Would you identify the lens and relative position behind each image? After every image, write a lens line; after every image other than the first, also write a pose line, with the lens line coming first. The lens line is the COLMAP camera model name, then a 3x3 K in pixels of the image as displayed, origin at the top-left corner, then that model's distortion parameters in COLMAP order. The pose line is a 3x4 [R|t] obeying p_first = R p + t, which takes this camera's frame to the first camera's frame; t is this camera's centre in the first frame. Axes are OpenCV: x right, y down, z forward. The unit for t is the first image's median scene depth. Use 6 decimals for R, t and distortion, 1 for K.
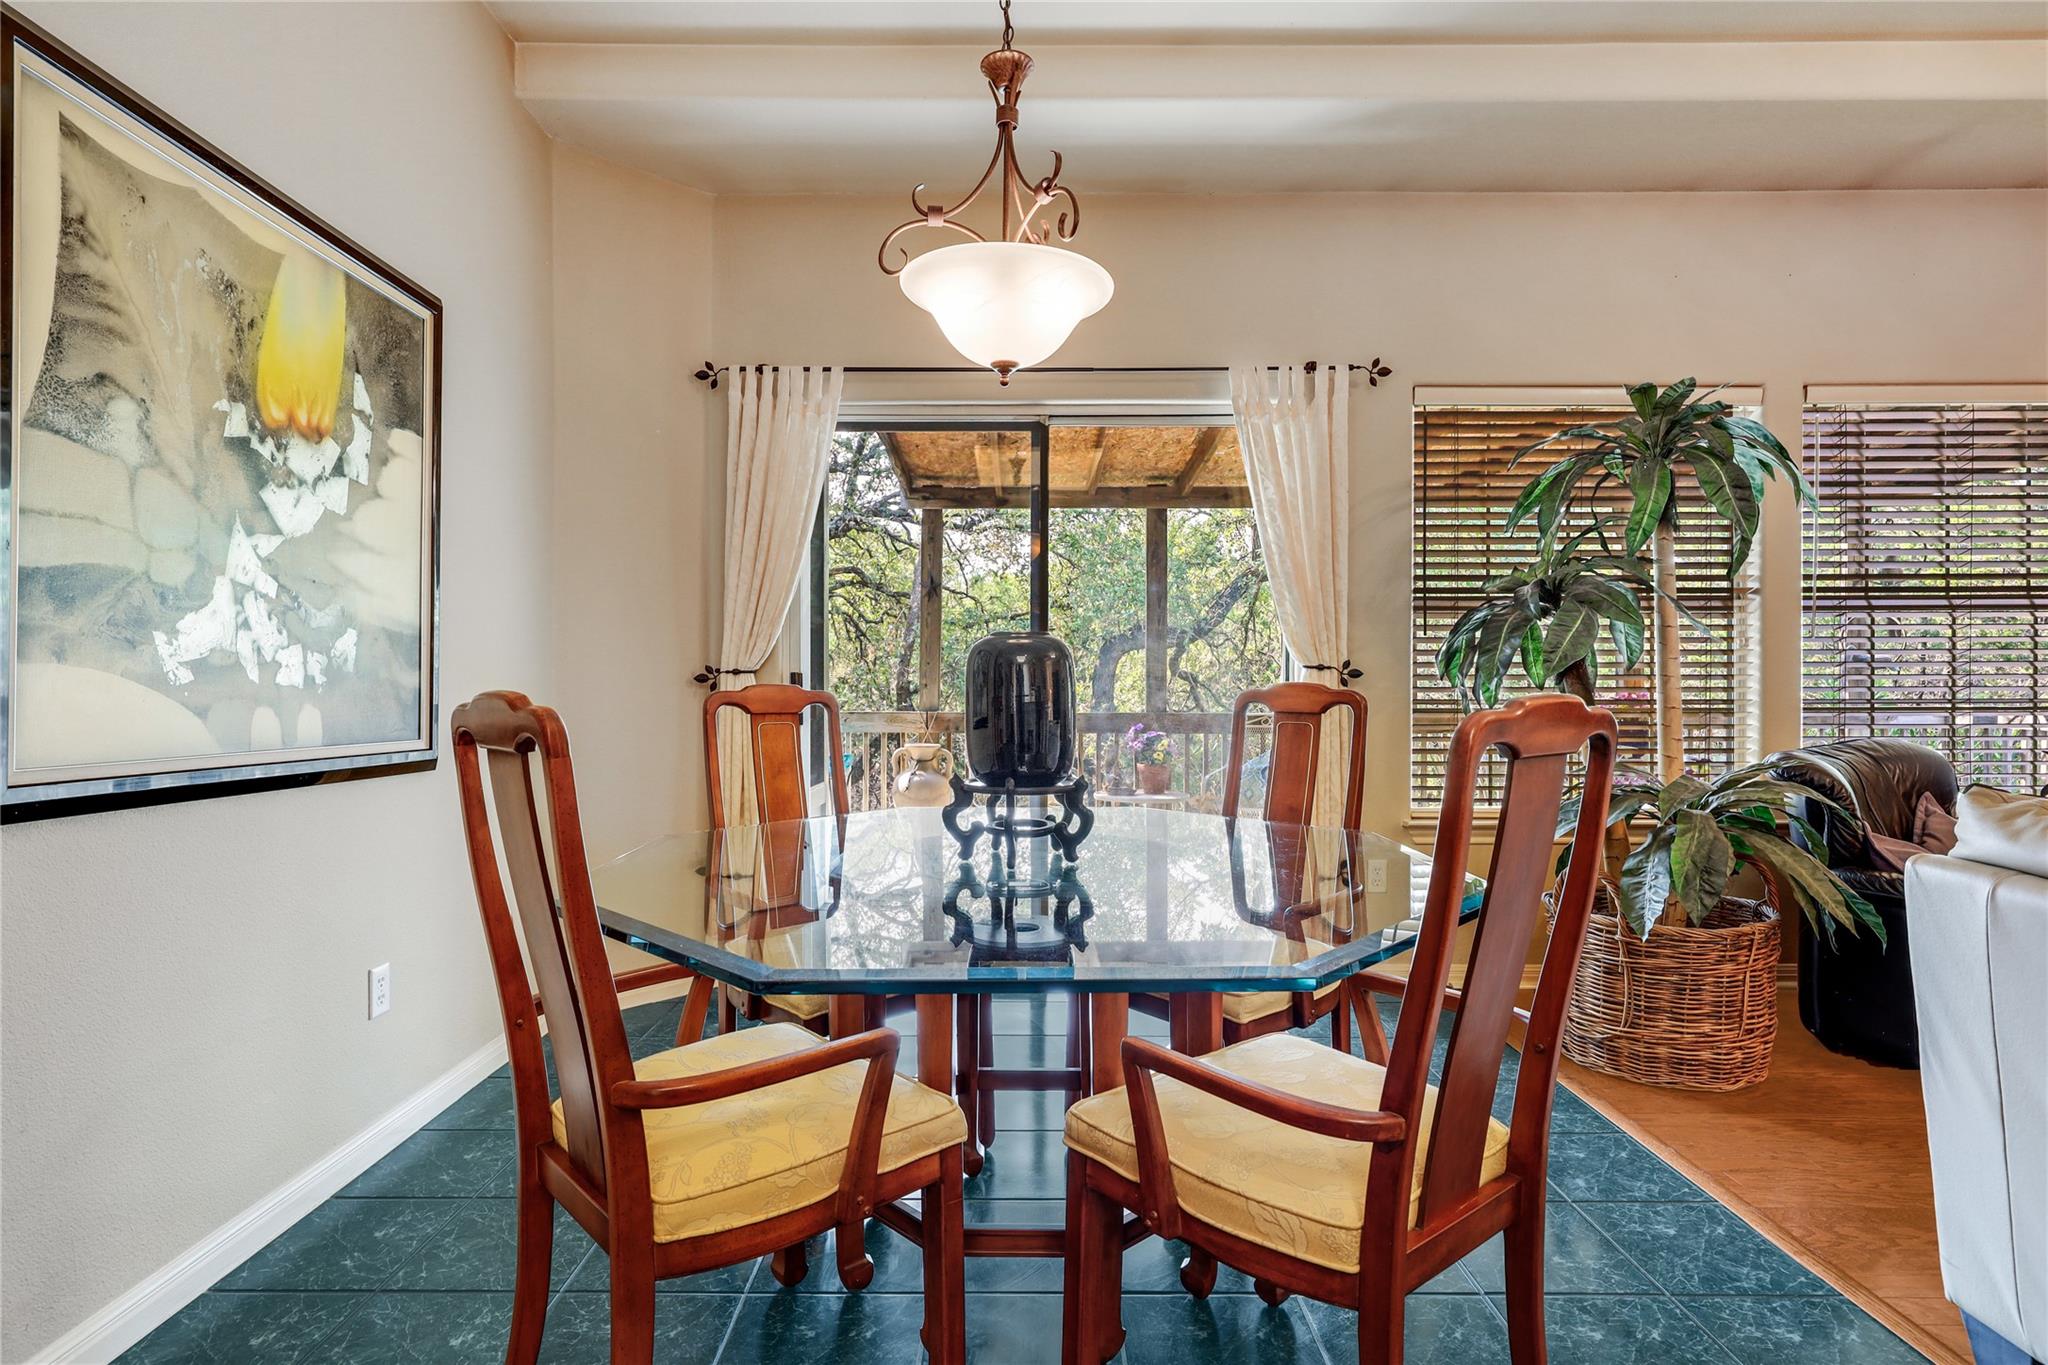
lens RADIAL K [[1057.1, 0, 1022.3], [0, 1057.1, 686.3], [0, 0, 1]] dist [-0.001394, 0.000301]
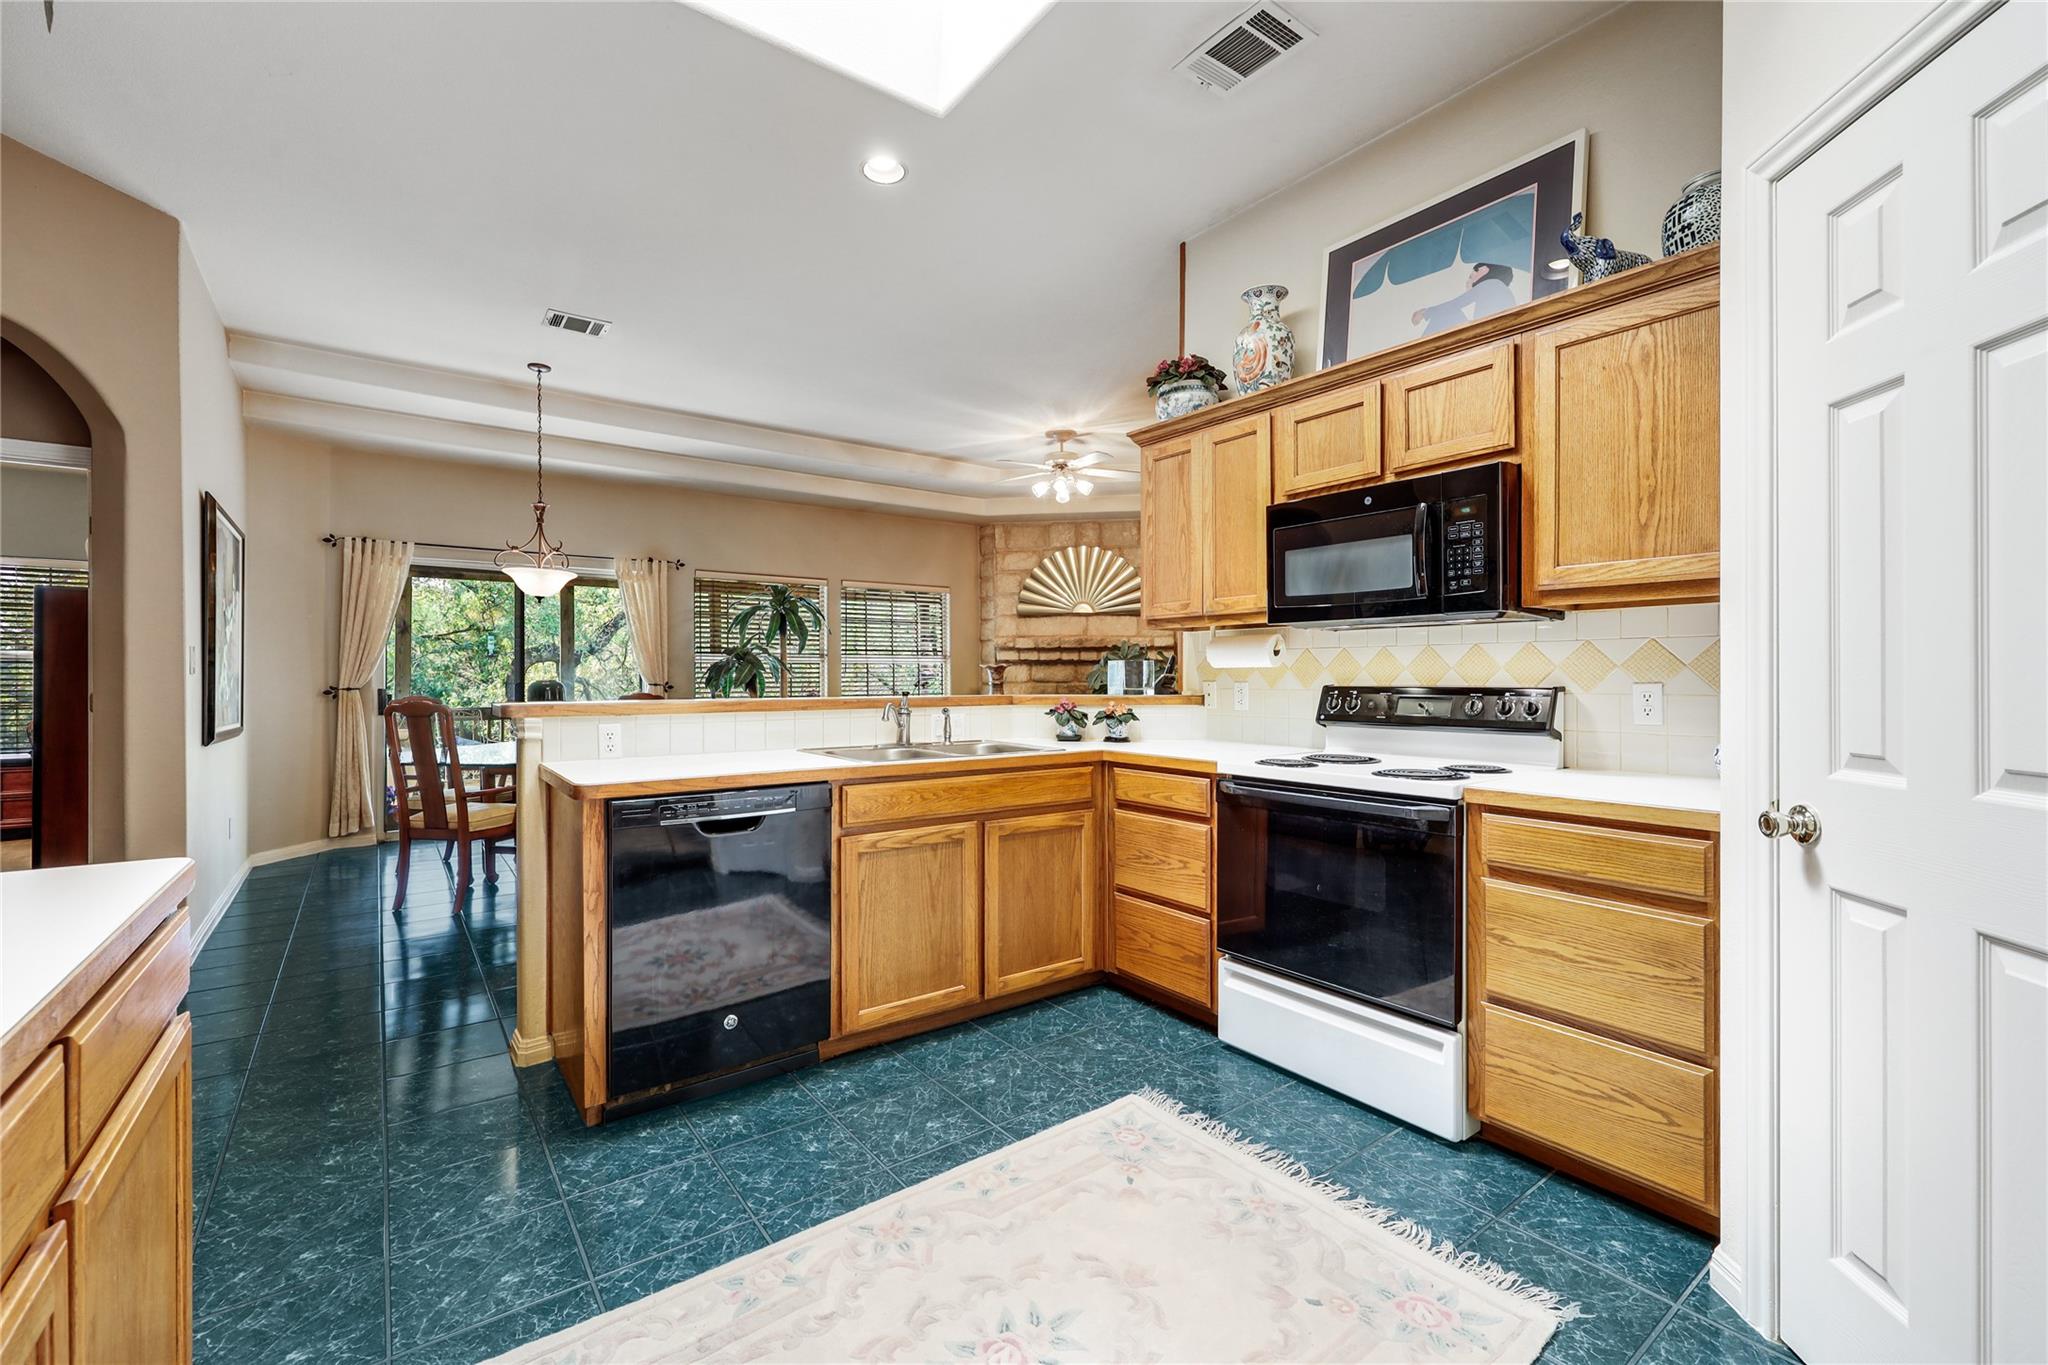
lens RADIAL K [[855.8, 0, 1015.2], [0, 855.8, 684.9], [0, 0, 1]] dist [0.000249, -0.000032]
pose [[0.806137, -0.007904, 0.591677, -0.213802], [0.006366, 0.999969, 0.004685, -0.020805], [-0.591695, -0.000010, 0.806162, -1.066031]]
